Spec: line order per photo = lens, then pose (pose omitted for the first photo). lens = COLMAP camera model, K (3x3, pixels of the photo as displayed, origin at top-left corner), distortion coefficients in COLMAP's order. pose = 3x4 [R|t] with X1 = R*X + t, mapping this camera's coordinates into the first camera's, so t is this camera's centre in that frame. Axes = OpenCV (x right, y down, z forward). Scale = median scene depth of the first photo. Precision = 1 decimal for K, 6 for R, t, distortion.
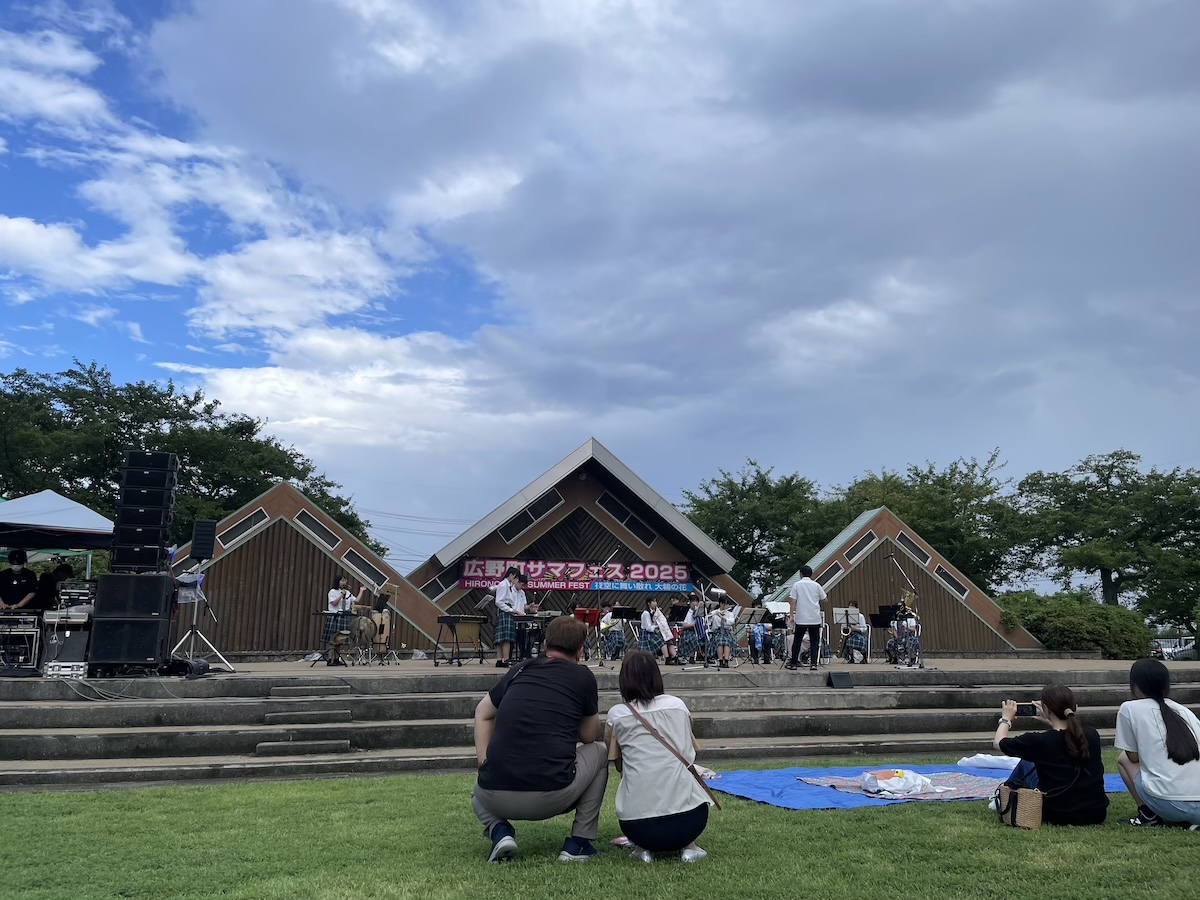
lens RADIAL K [[906.8, 0, 591.6], [0, 906.8, 449.5], [0, 0, 1]] dist [0.102499, -0.140559]
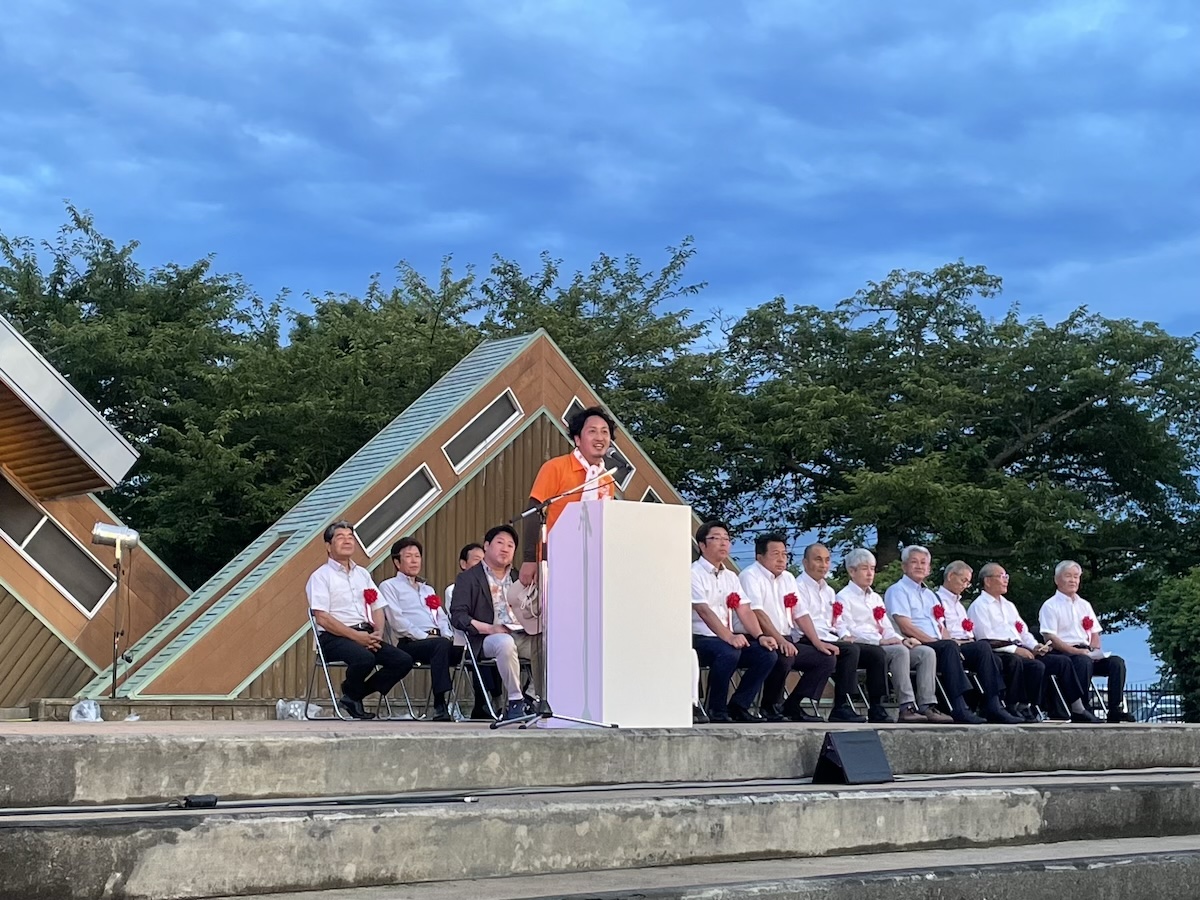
lens RADIAL K [[2142.4, 0, 600.0], [0, 2142.4, 450.0], [0, 0, 1]] dist [0.148871, -0.354332]
pose [[0.883174, 0.058621, 0.465368, -0.068053], [-0.098007, 0.993322, 0.060872, 0.052870], [-0.458692, -0.099370, 0.883022, 0.190880]]
